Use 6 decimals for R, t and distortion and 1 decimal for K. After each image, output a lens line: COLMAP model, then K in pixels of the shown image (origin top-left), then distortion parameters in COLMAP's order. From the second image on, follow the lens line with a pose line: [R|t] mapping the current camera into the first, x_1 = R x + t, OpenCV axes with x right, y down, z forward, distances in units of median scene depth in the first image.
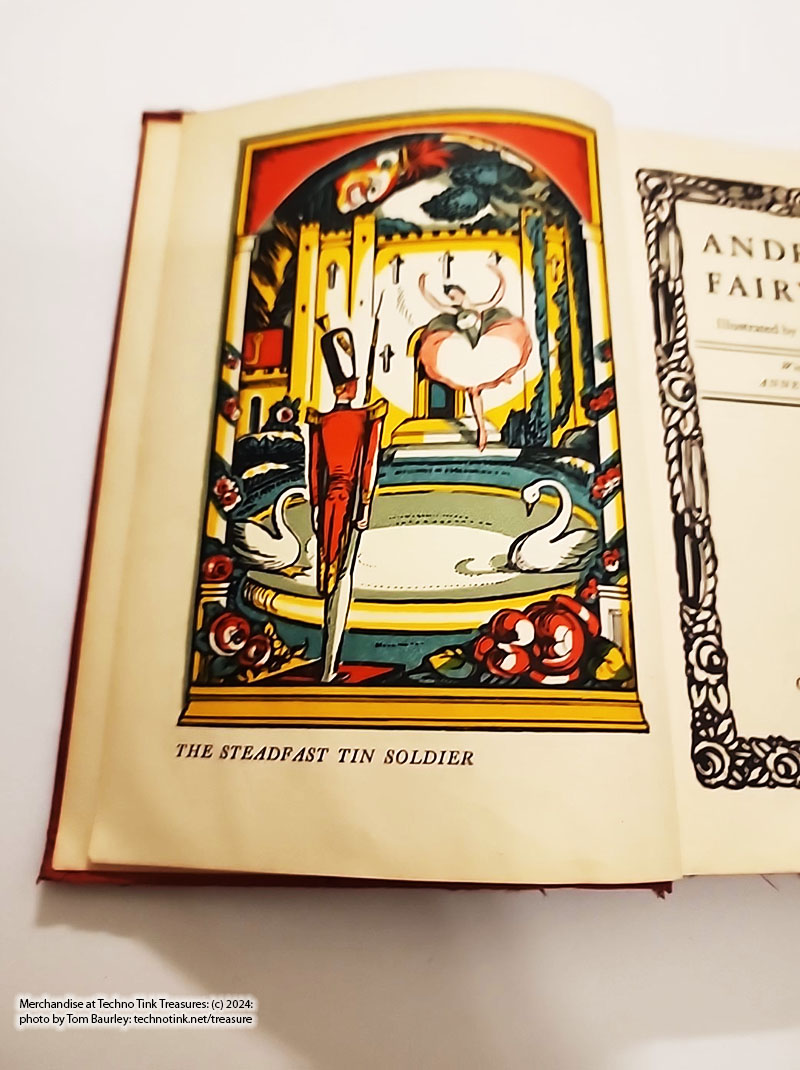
lens RADIAL K [[716.0, 0, 399.8], [0, 716.0, 555.6], [0, 0, 1]] dist [-0.000346, -0.001844]
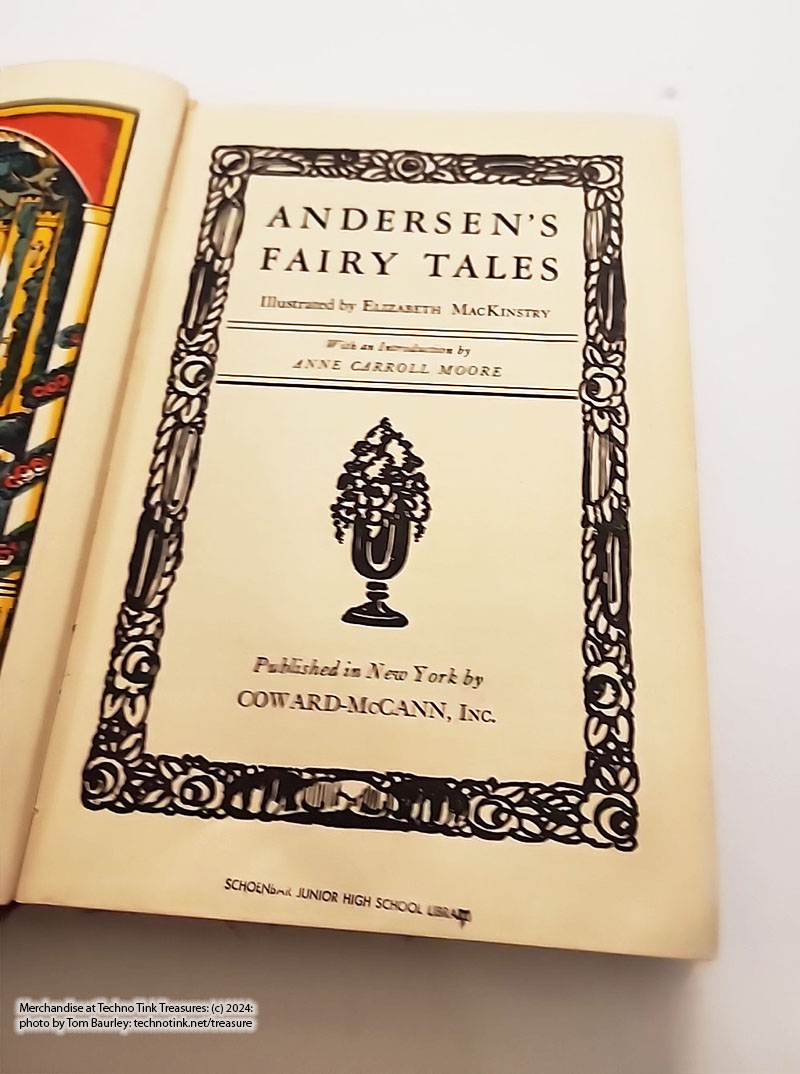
lens RADIAL K [[764.5, 0, 400.0], [0, 764.5, 537.0], [0, 0, 1]] dist [0.002795, -0.001628]
pose [[0.982258, -0.000141, -0.187536, 0.900795], [-0.010594, 0.998361, -0.056239, 0.032037], [0.187237, 0.057228, 0.980646, 0.104648]]
